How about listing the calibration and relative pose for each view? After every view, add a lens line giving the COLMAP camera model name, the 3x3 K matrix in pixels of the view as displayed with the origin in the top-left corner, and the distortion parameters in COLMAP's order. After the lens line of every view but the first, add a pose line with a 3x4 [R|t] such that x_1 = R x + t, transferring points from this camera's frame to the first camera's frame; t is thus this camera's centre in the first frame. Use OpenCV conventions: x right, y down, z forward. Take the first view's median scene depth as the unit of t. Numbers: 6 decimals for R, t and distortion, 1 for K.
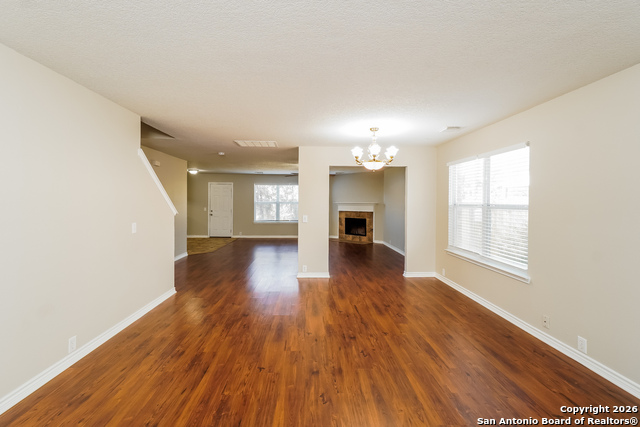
lens RADIAL K [[298.8, 0, 310.6], [0, 298.8, 206.8], [0, 0, 1]] dist [-0.000655, -0.000126]
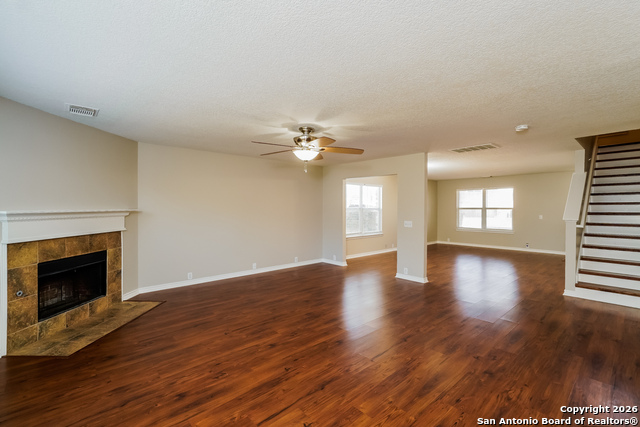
lens RADIAL K [[298.8, 0, 310.6], [0, 298.8, 206.8], [0, 0, 1]] dist [-0.000655, -0.000126]
pose [[-0.648854, -0.011196, 0.760831, -0.264824], [-0.001432, 0.999908, 0.013494, -0.020759], [-0.760912, 0.007666, -0.648810, 0.983673]]
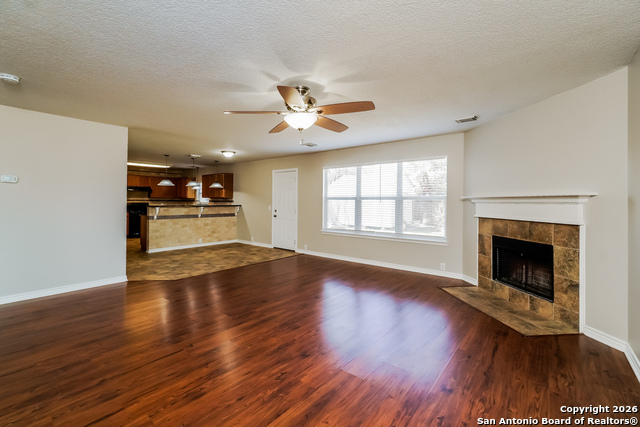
lens RADIAL K [[285.0, 0, 312.8], [0, 285.0, 203.3], [0, 0, 1]] dist [0.000368, -0.000242]
pose [[0.755698, 0.001309, -0.654918, 0.178937], [-0.006367, 0.999965, -0.005348, -0.000561], [0.654889, 0.008211, 0.755681, 0.576138]]
